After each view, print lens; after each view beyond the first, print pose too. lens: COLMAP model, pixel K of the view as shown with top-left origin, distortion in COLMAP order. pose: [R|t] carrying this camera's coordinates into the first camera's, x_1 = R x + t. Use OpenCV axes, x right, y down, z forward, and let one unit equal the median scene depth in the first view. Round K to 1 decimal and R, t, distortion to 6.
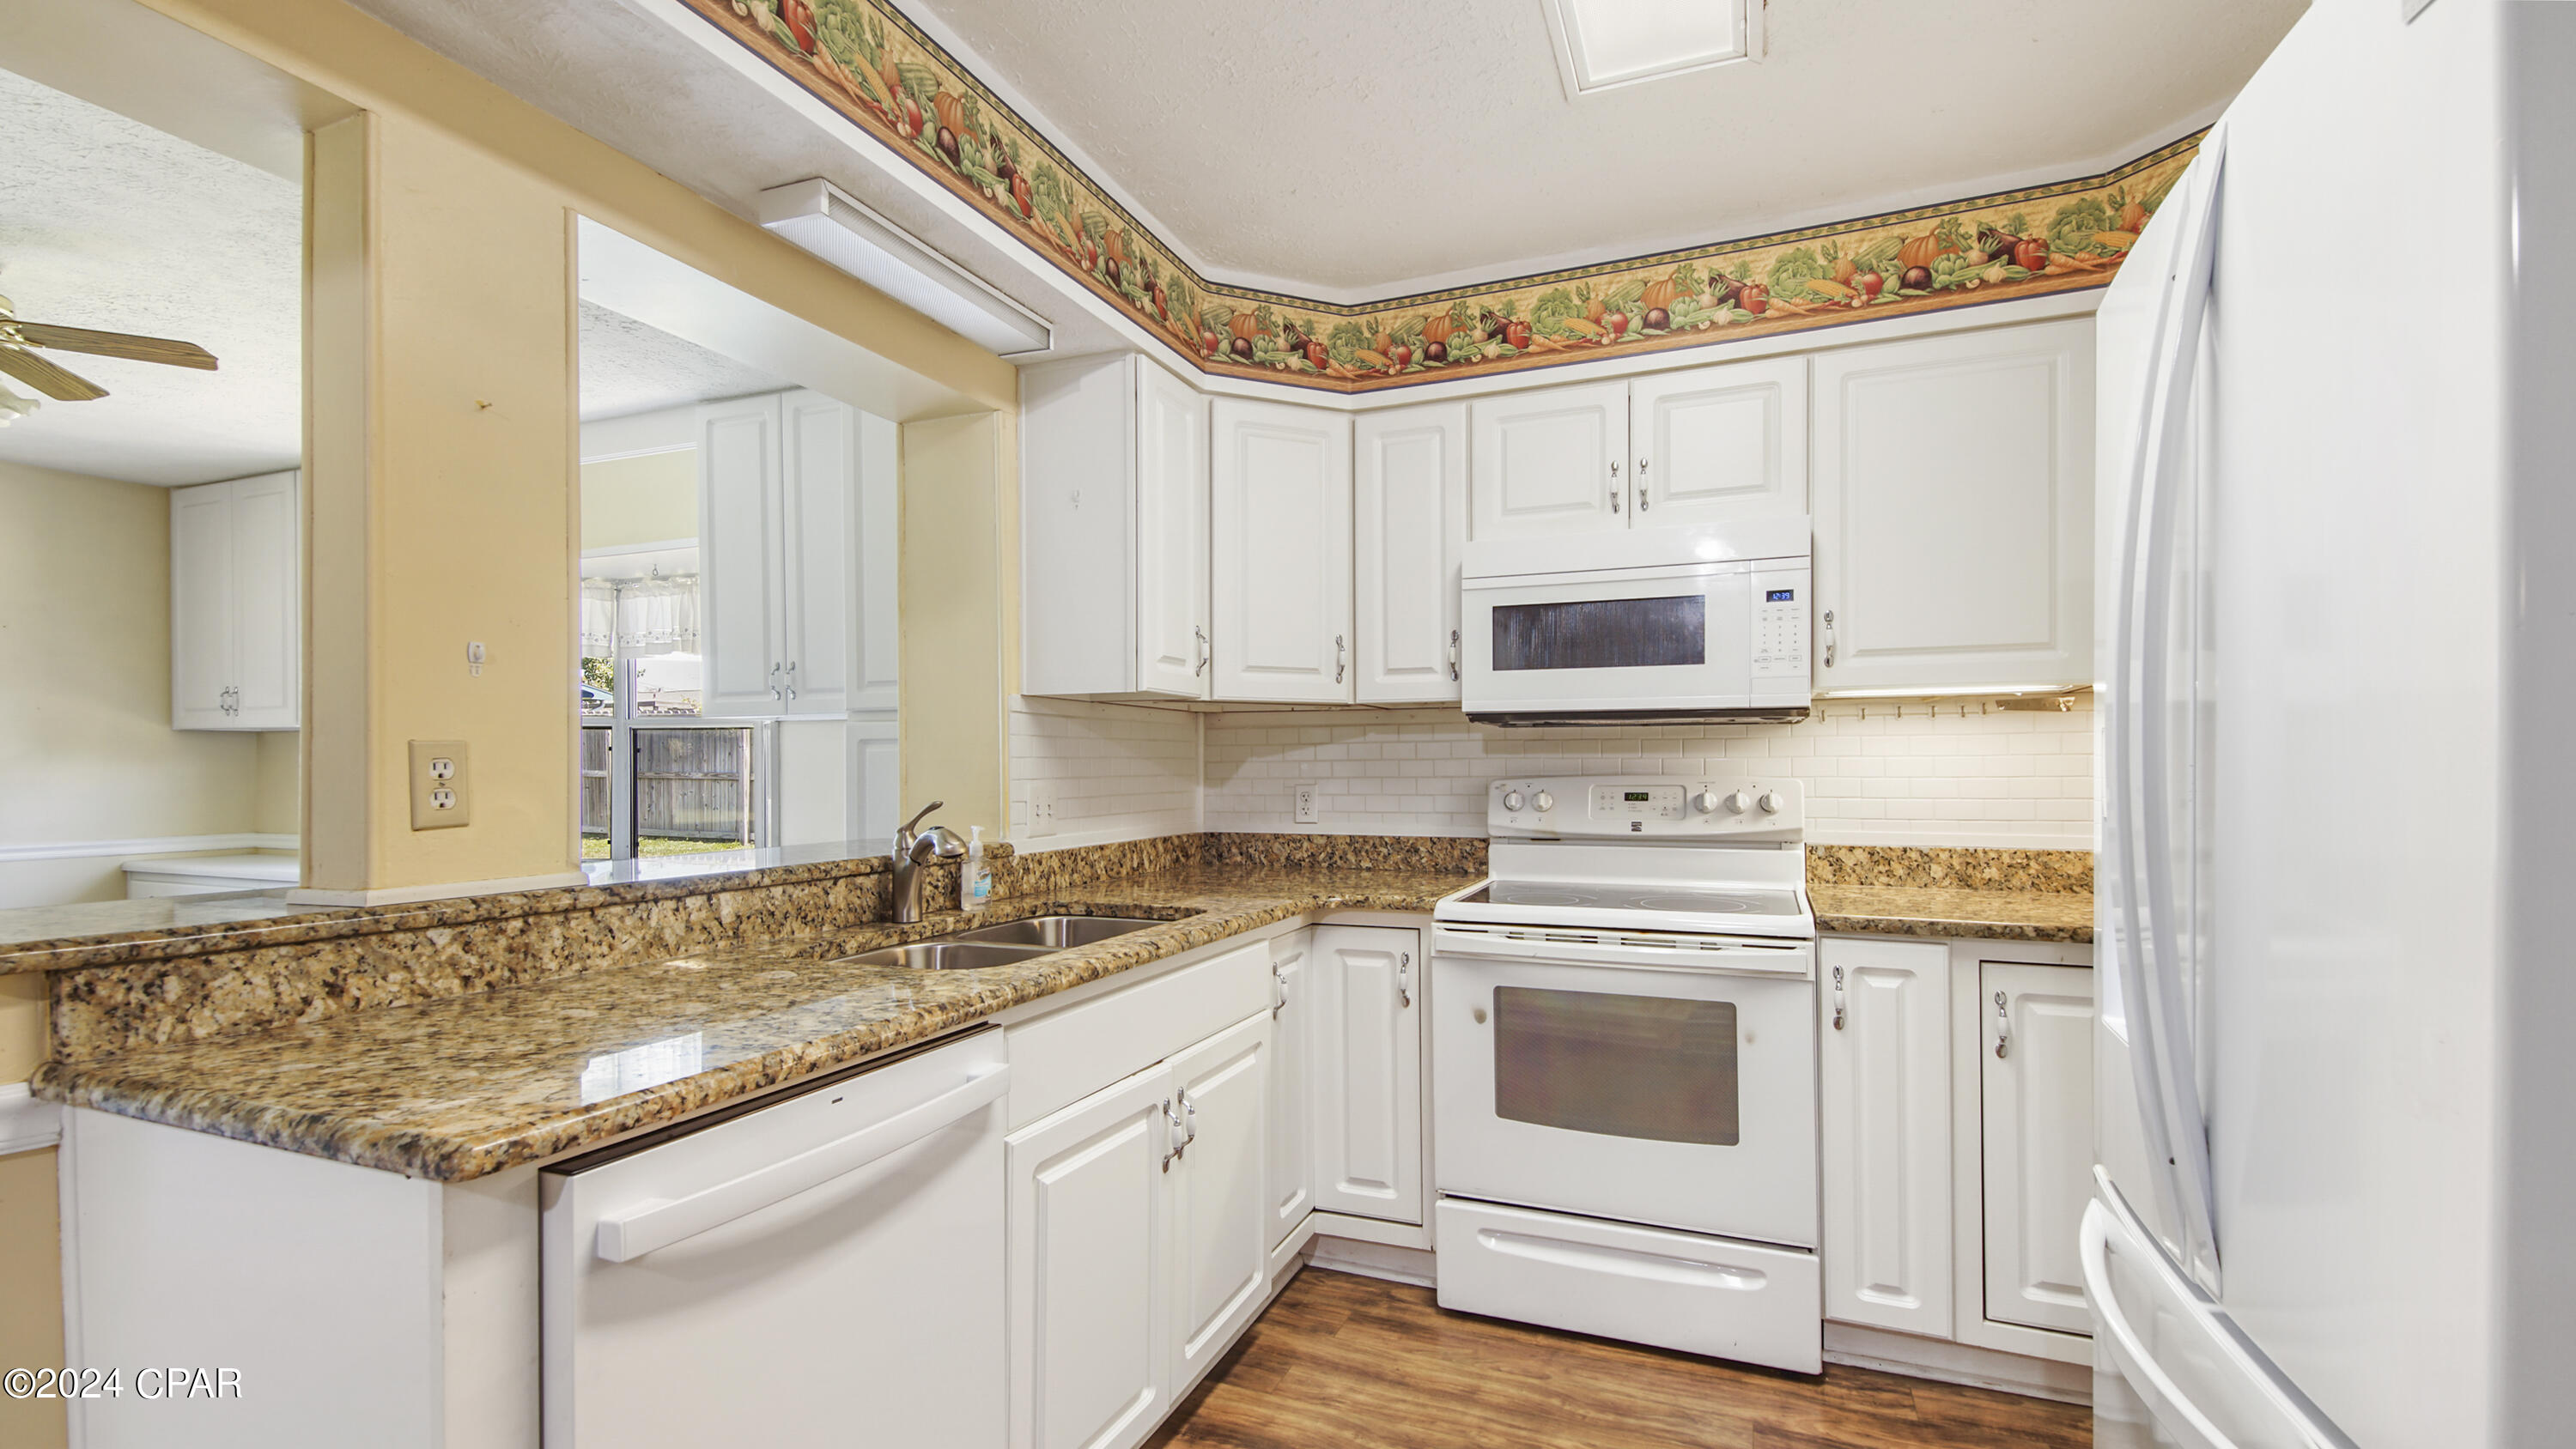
lens RADIAL K [[1144.8, 0, 1237.0], [0, 1144.8, 770.0], [0, 0, 1]] dist [0.026956, -0.016680]
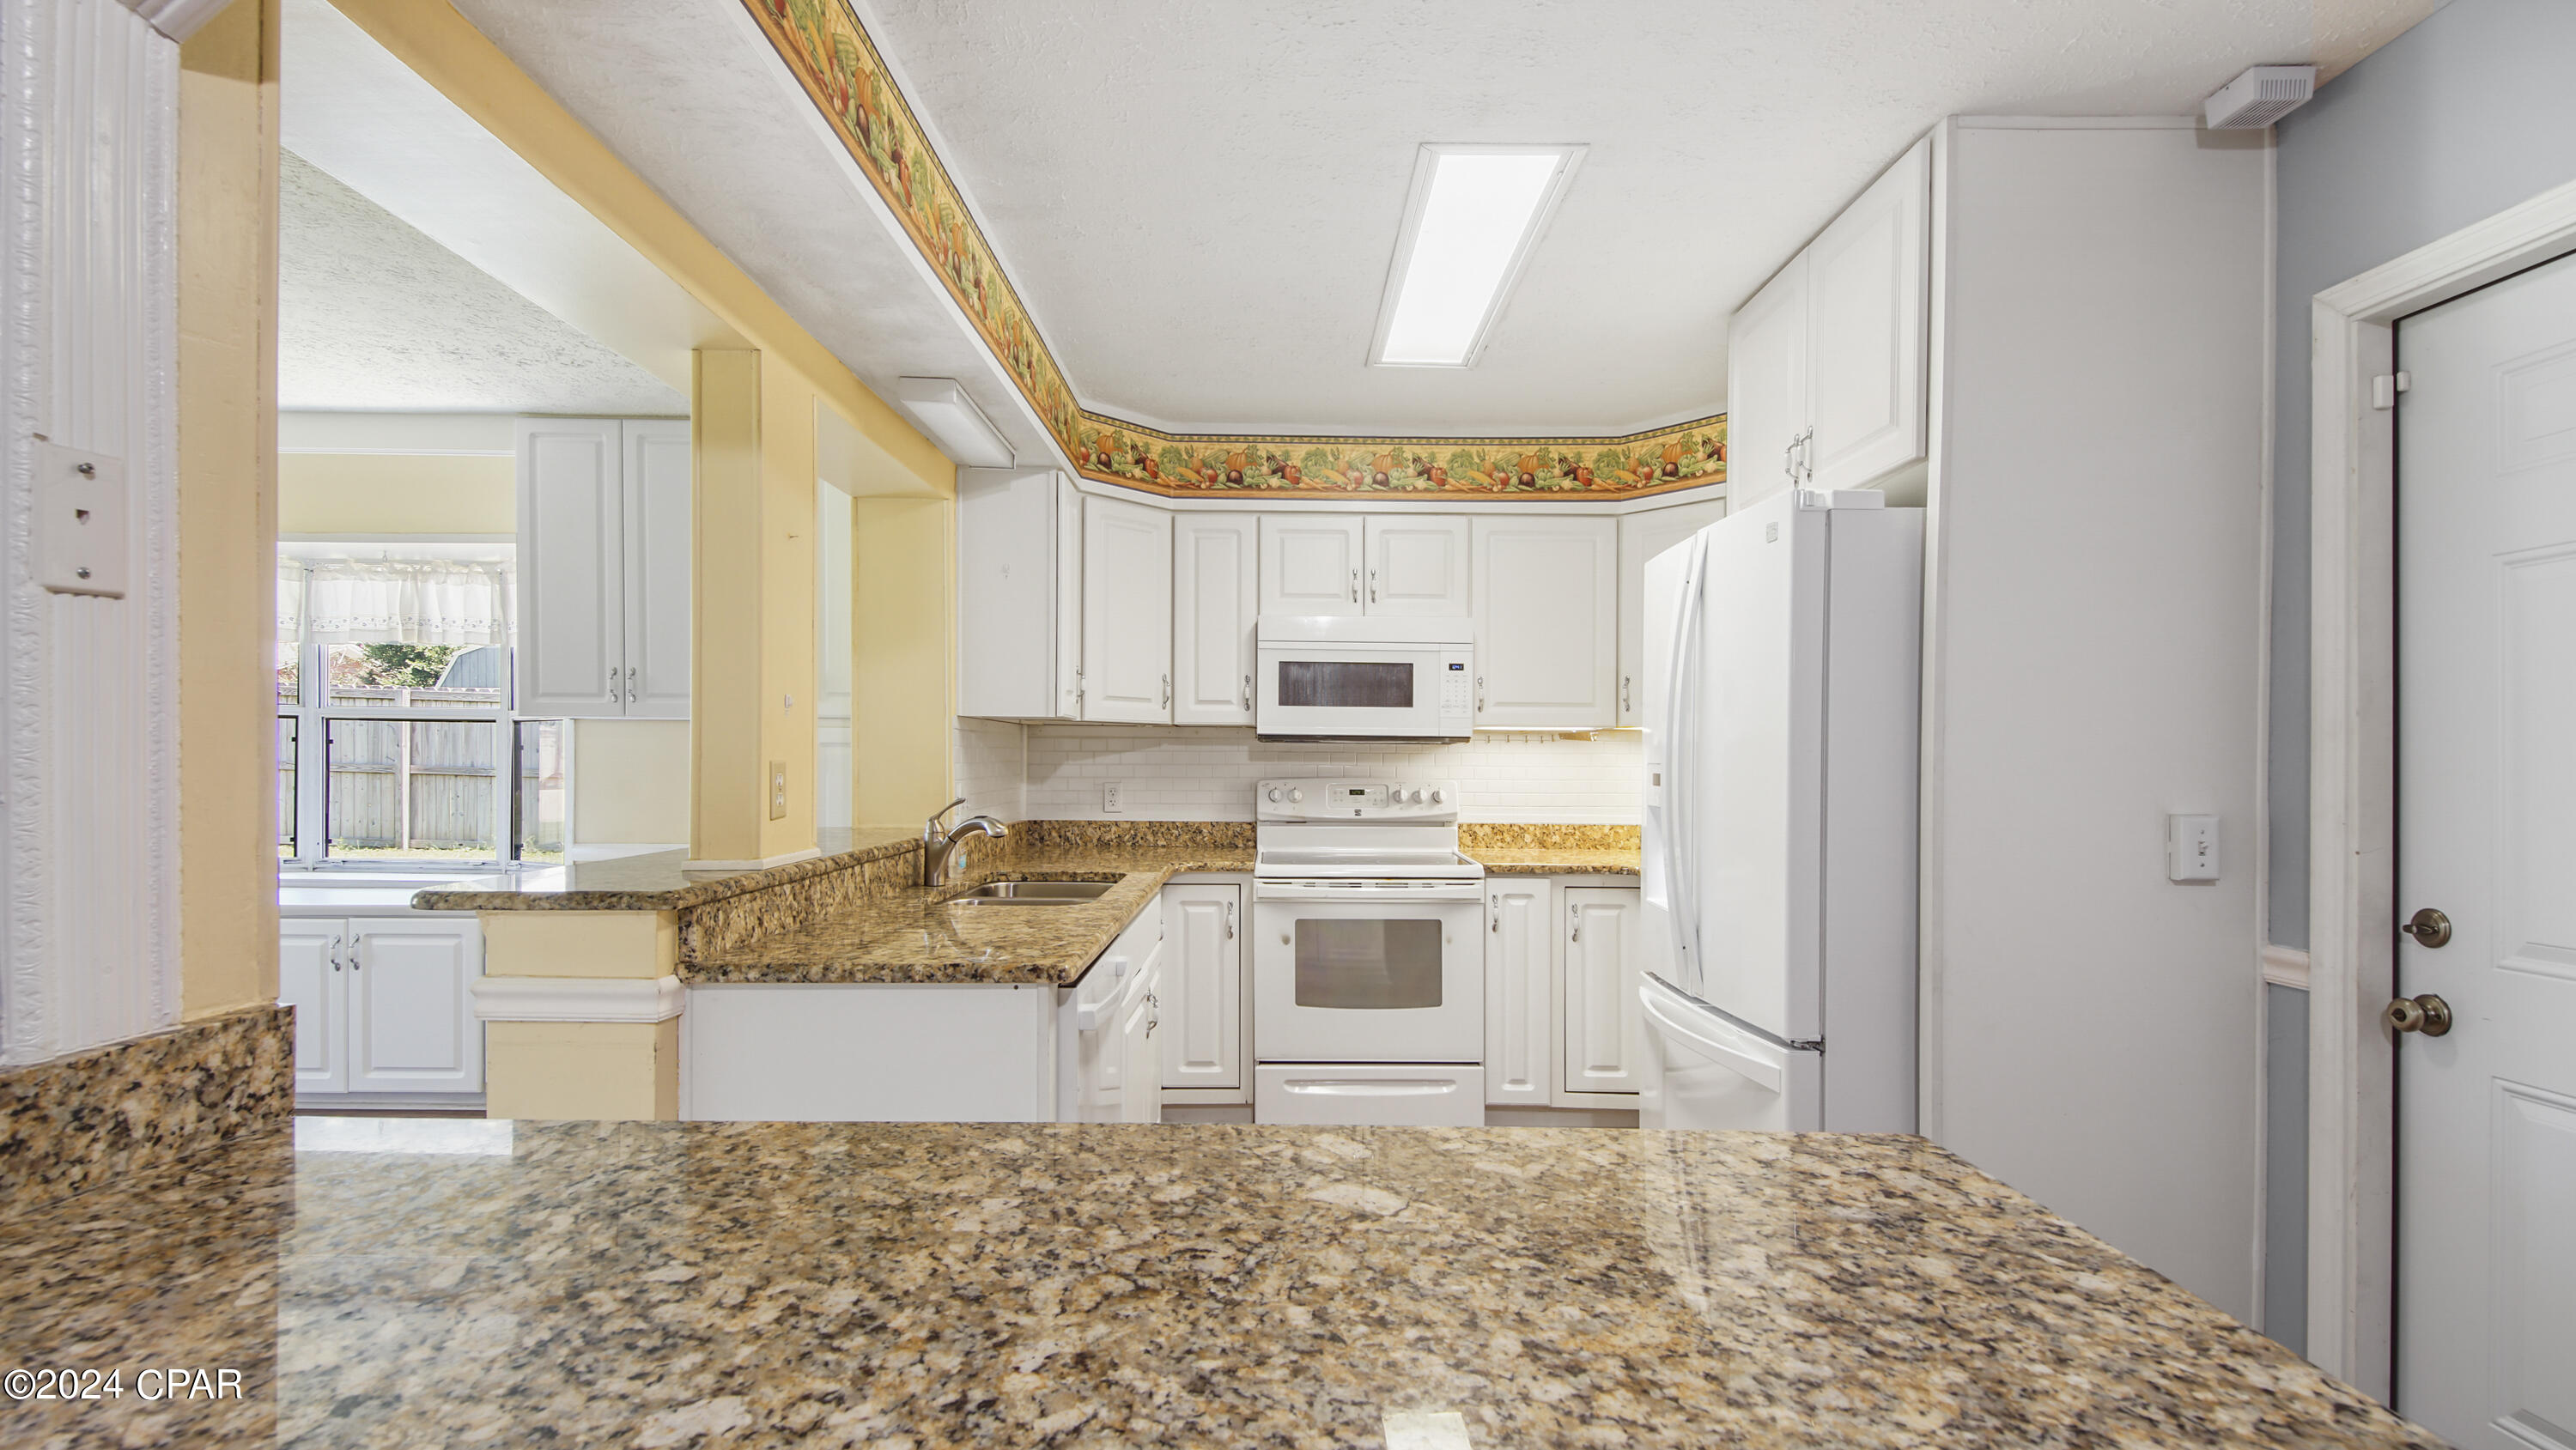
lens RADIAL K [[1144.8, 0, 1286.3], [0, 1144.8, 764.6], [0, 0, 1]] dist [0.026956, -0.016680]
pose [[0.908209, 0.005879, 0.418476, -0.390537], [-0.008770, 0.999949, 0.004985, -0.020550], [-0.418426, -0.008197, 0.908214, -0.334716]]
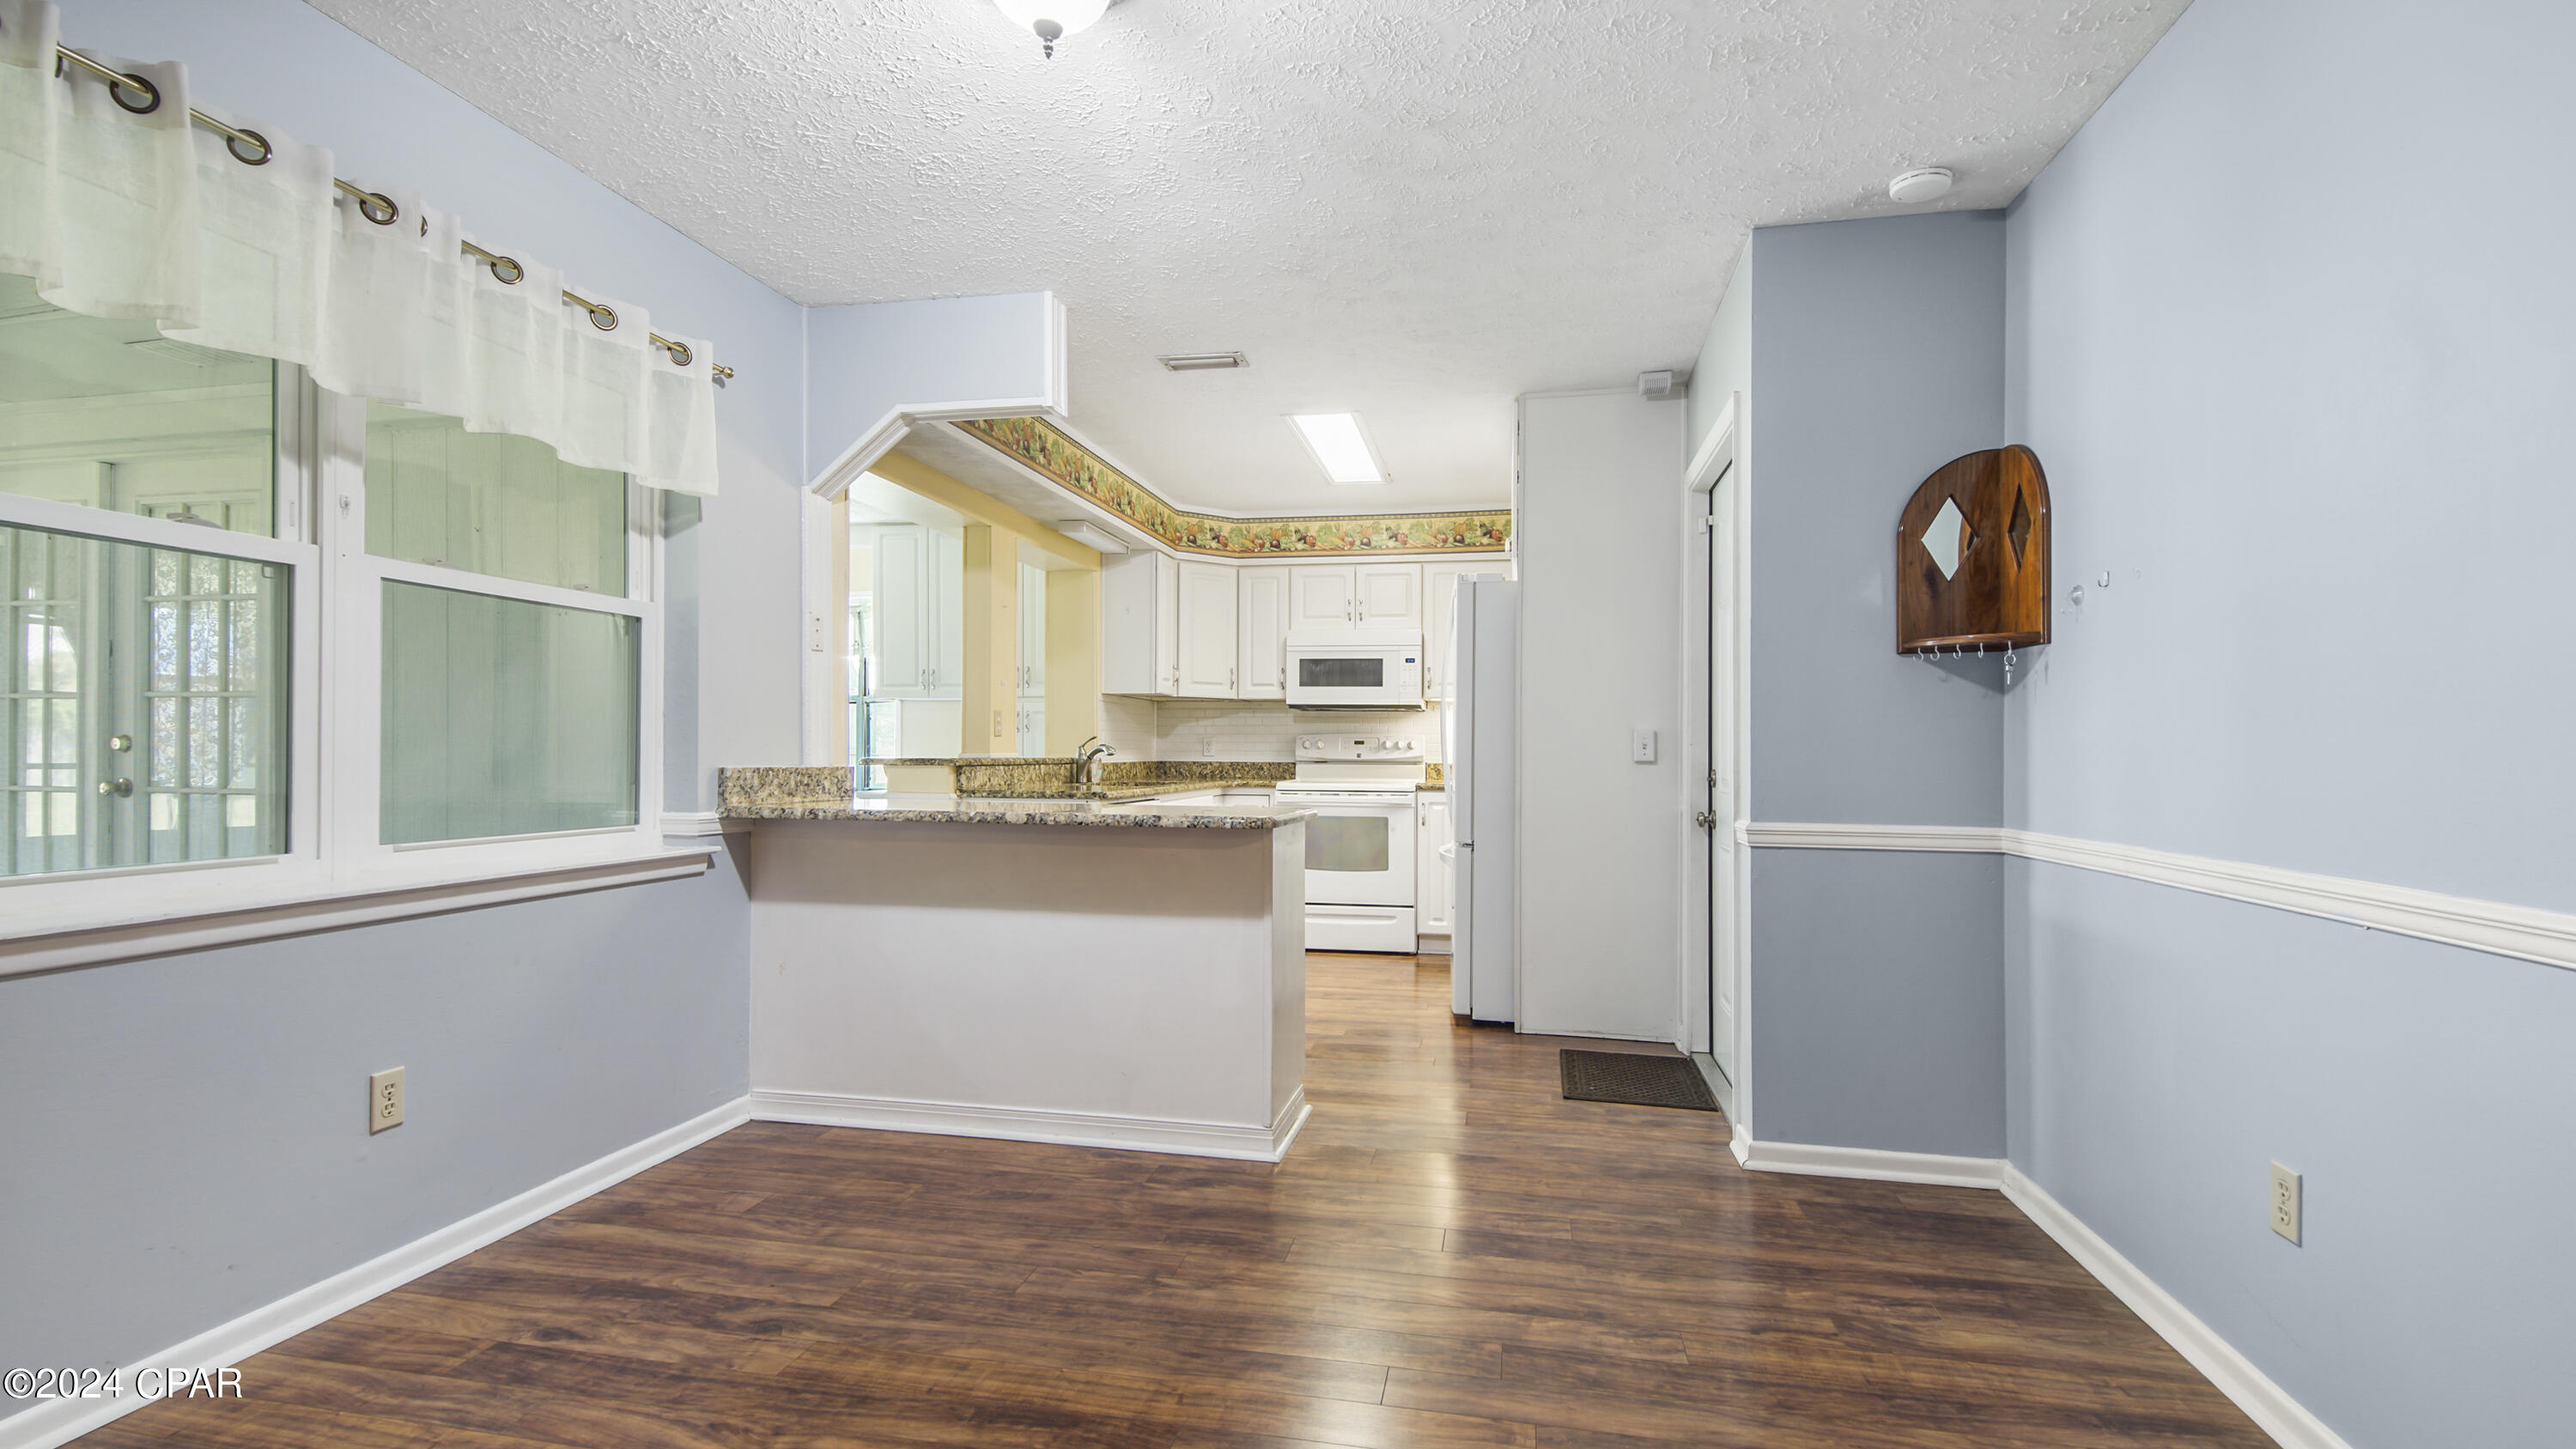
lens RADIAL K [[1144.8, 0, 1278.8], [0, 1144.8, 740.6], [0, 0, 1]] dist [0.026956, -0.016680]
pose [[0.975918, 0.010394, 0.217890, -0.336803], [-0.008535, 0.999919, -0.009472, 0.047225], [-0.217971, 0.007384, 0.975927, -1.312912]]
